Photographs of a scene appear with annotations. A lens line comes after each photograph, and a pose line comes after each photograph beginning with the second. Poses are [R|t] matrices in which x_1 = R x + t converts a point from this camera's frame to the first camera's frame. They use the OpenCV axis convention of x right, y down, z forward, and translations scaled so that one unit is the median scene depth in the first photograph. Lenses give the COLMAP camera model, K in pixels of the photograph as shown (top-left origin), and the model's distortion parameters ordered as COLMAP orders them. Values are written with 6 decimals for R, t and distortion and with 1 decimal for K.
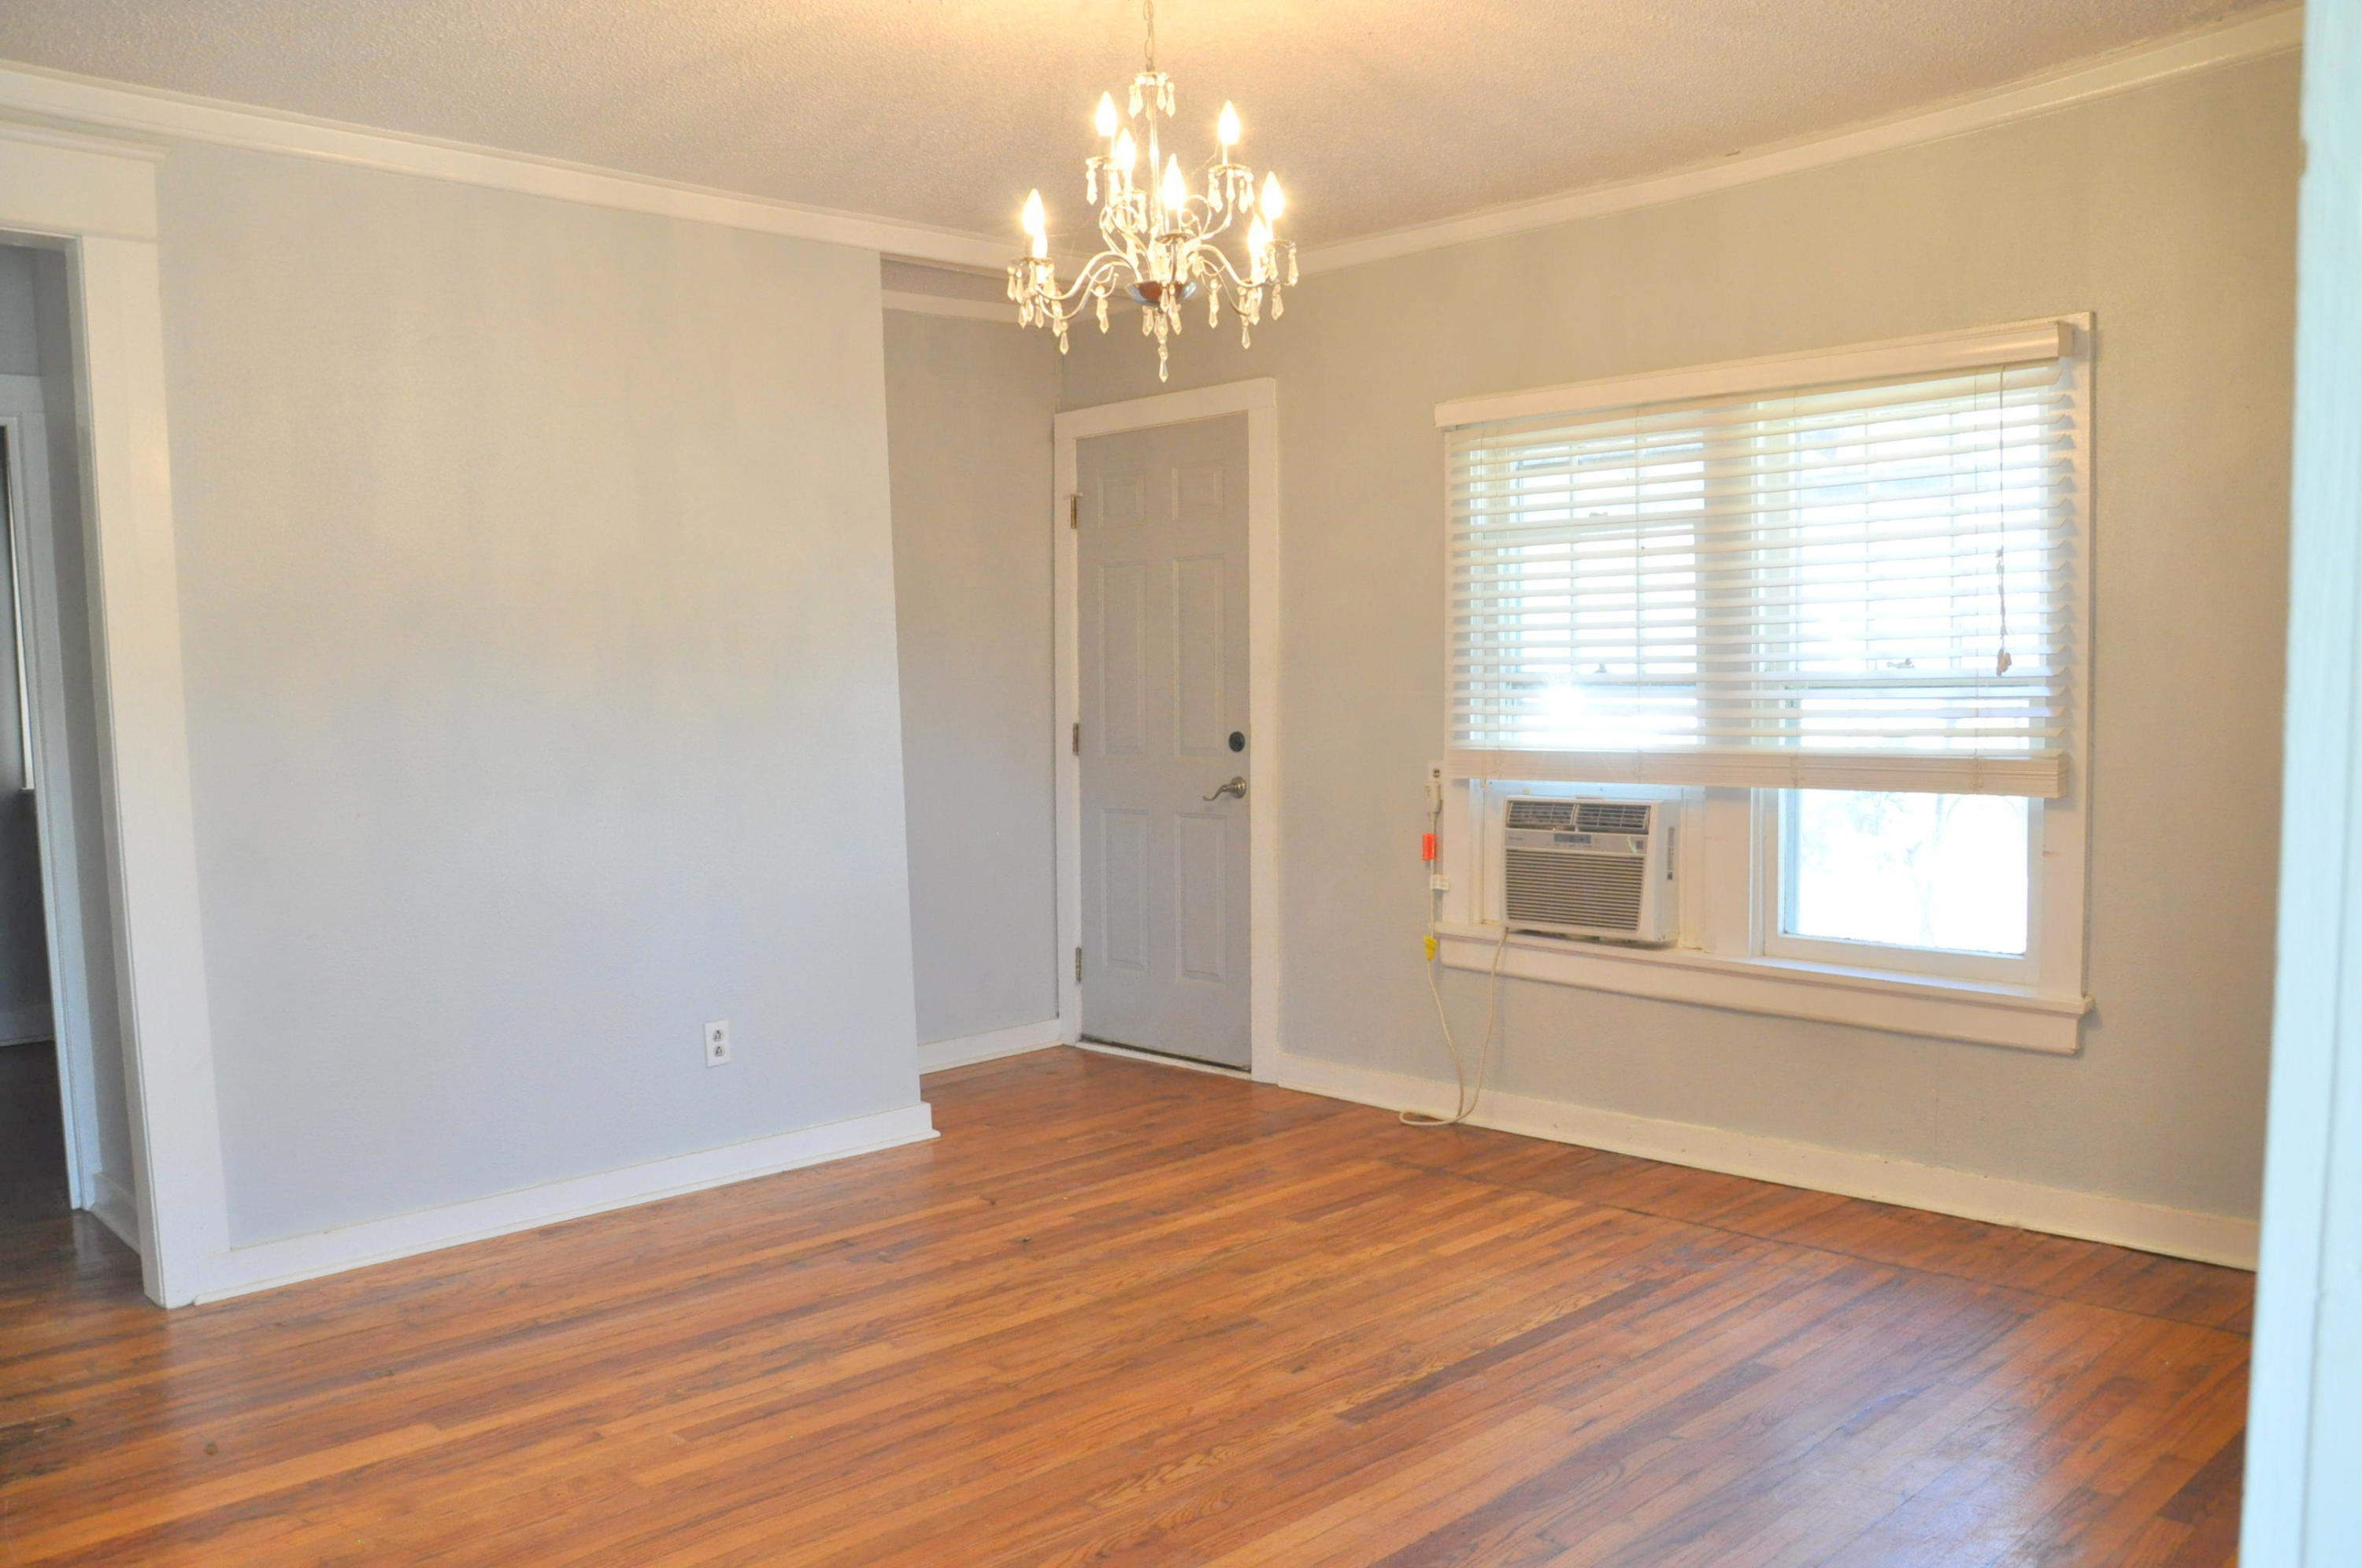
lens RADIAL K [[1850.3, 0, 1159.1], [0, 1850.3, 792.6], [0, 0, 1]] dist [-0.154113, 0.121848]
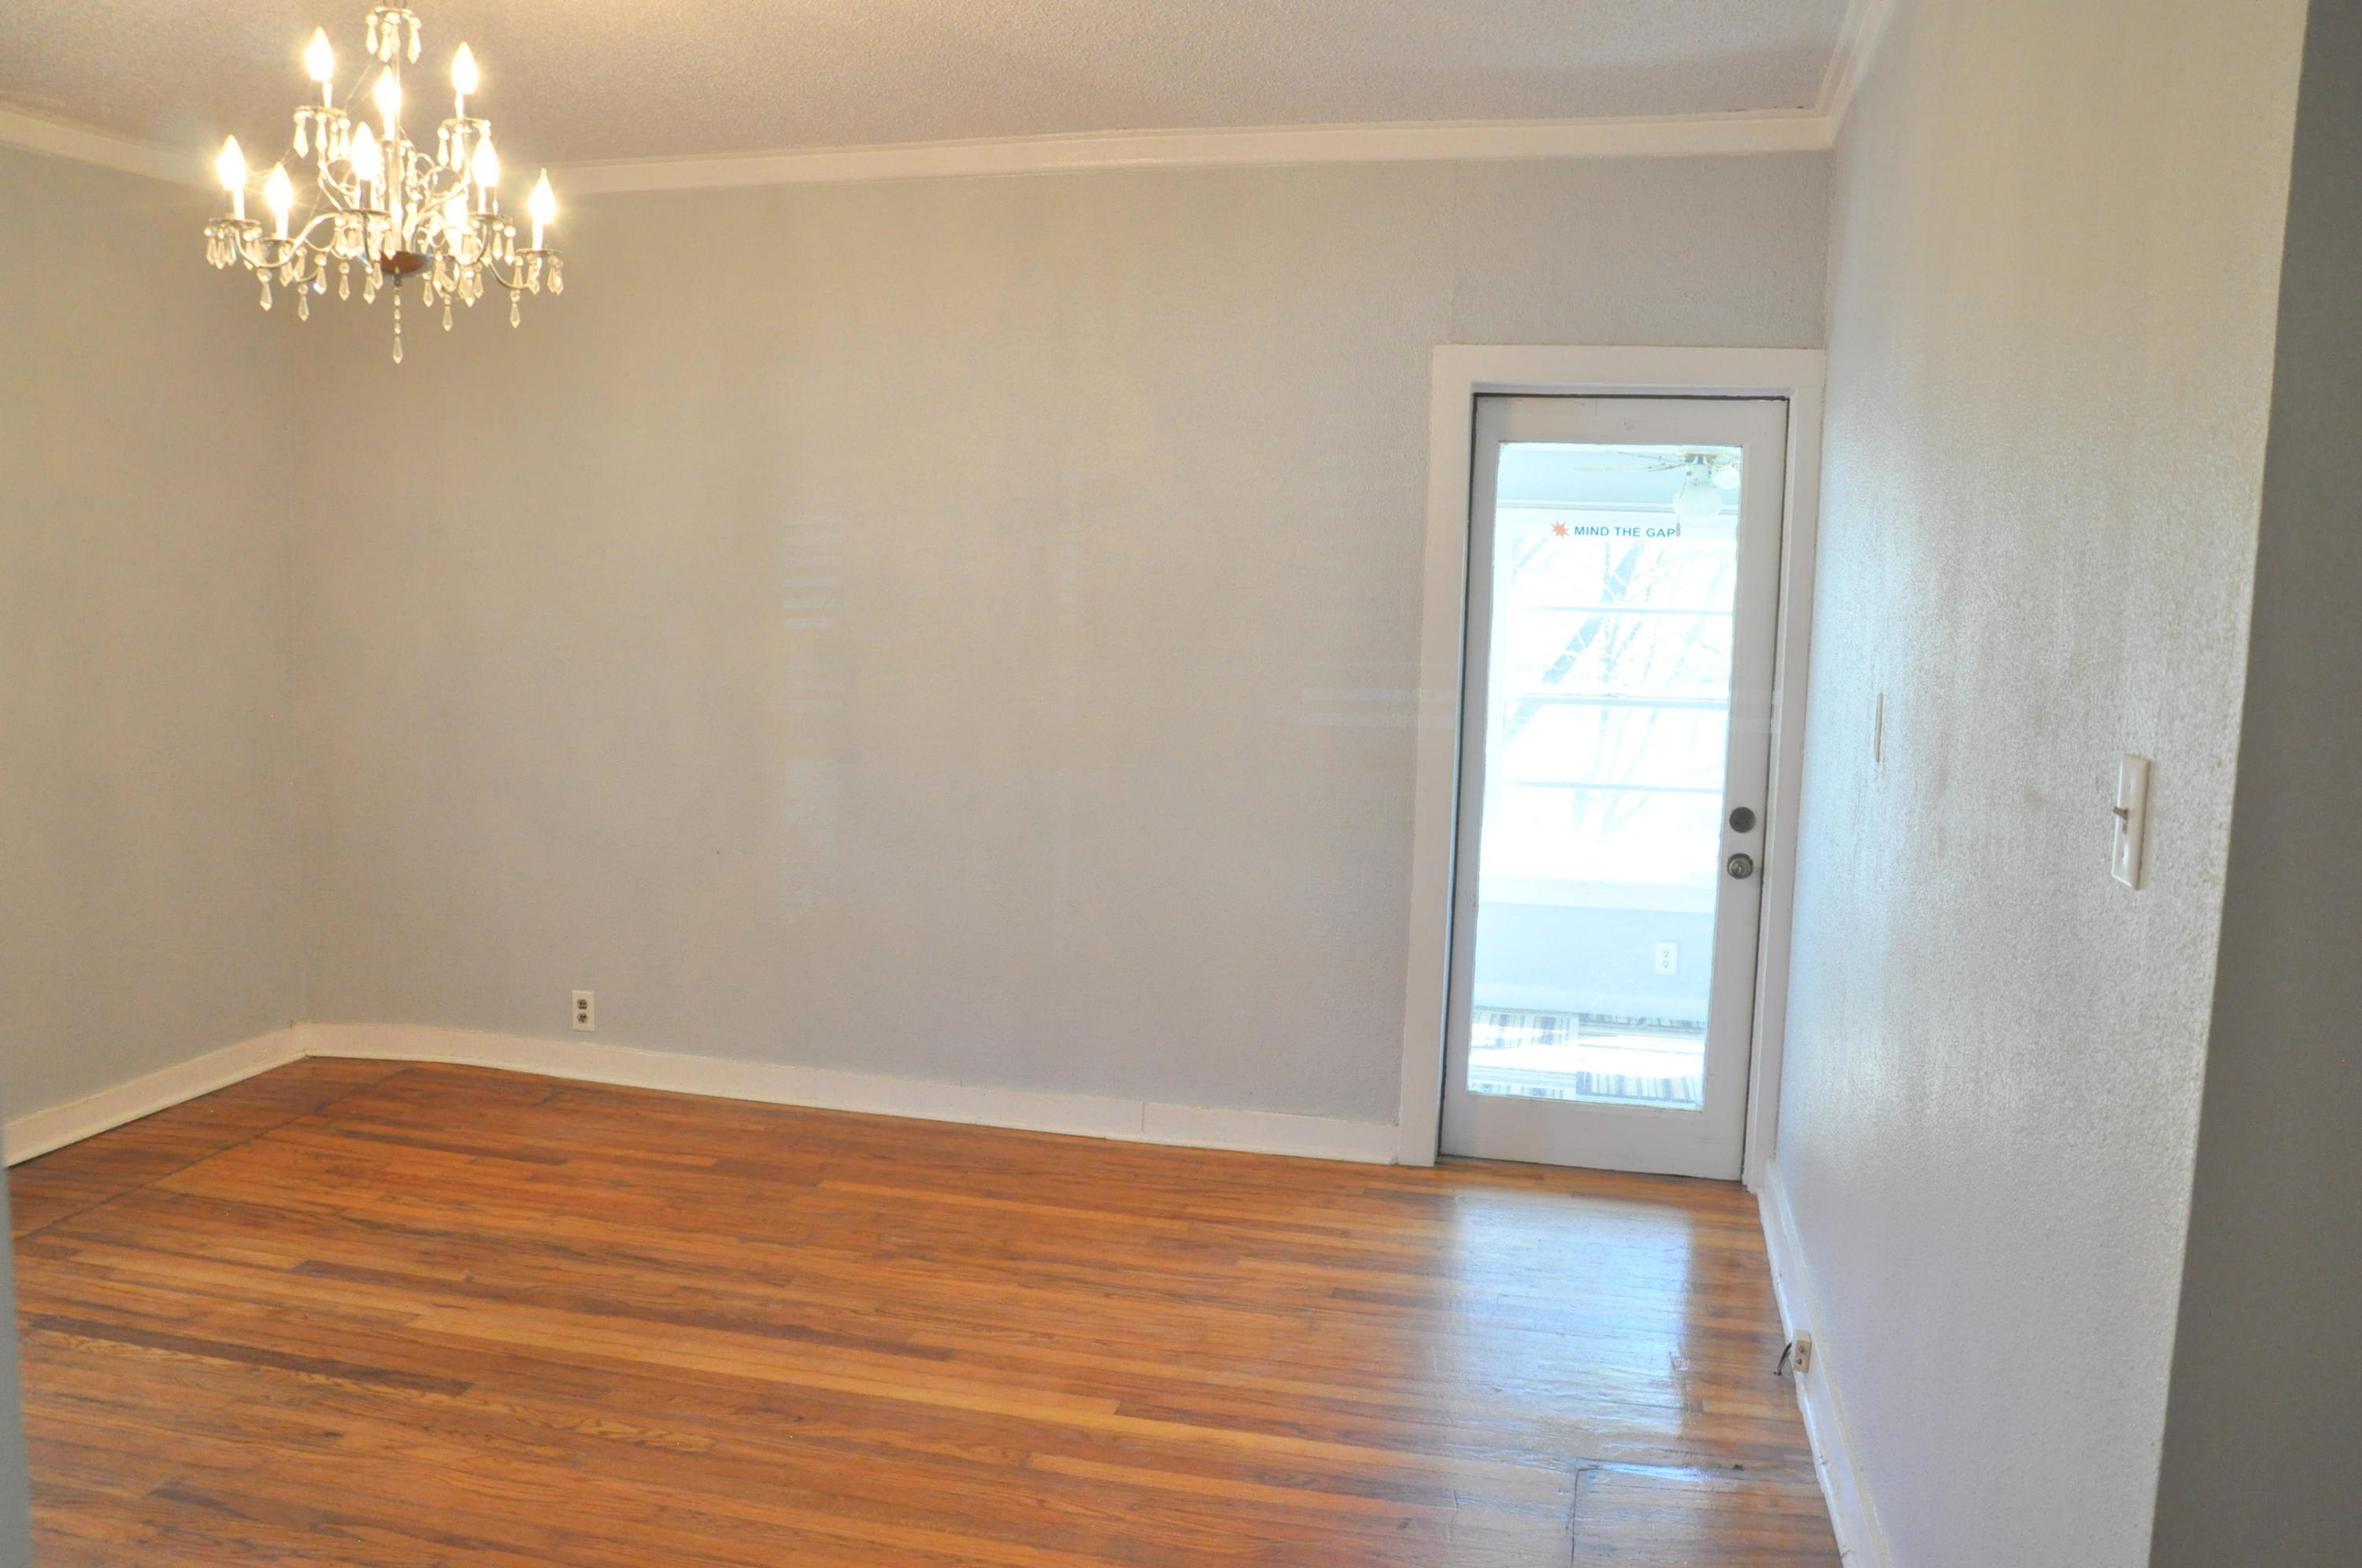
lens RADIAL K [[1850.3, 0, 1159.1], [0, 1850.3, 792.6], [0, 0, 1]] dist [-0.154113, 0.121848]
pose [[-0.563227, -0.078102, 0.822603, -0.763021], [0.049725, 0.990515, 0.128090, -0.087553], [-0.824805, 0.113048, -0.554001, 0.972461]]
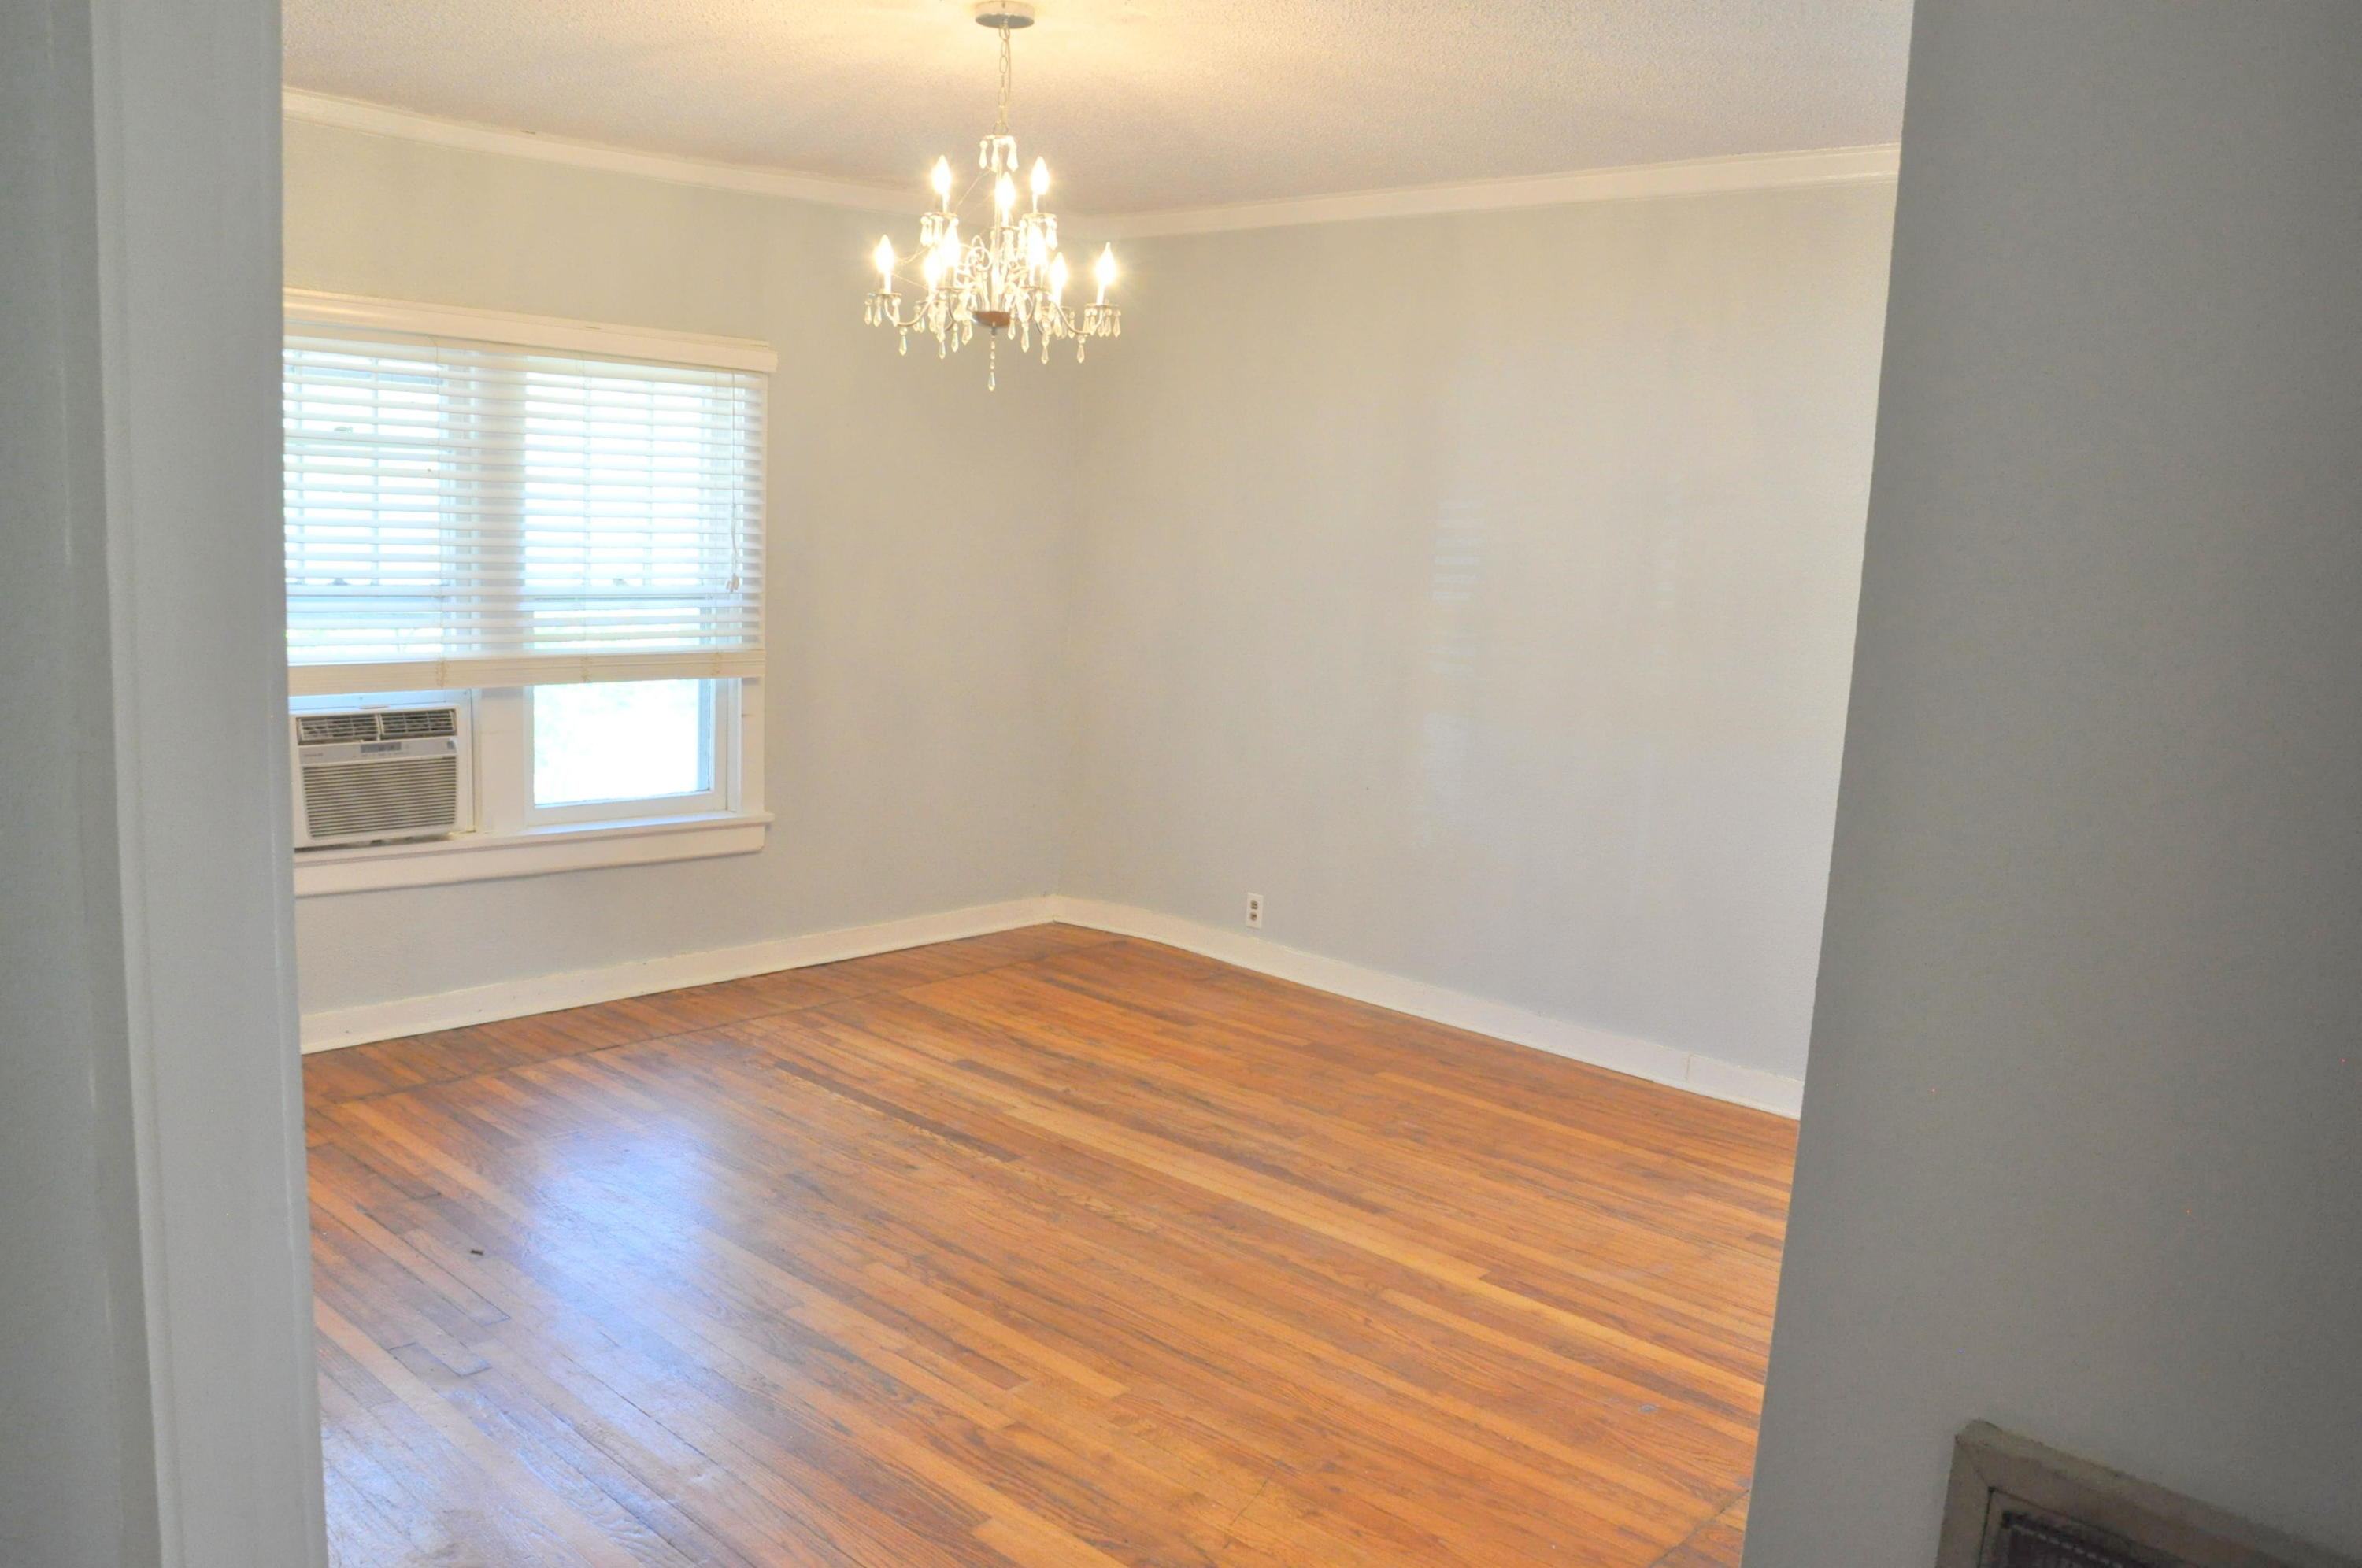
lens RADIAL K [[1850.3, 0, 1159.1], [0, 1850.3, 792.6], [0, 0, 1]] dist [-0.154113, 0.121848]
pose [[-0.075708, -0.126958, 0.989015, -1.017320], [0.018647, 0.991508, 0.128705, -0.090418], [-0.996956, 0.028186, -0.072697, 0.795371]]
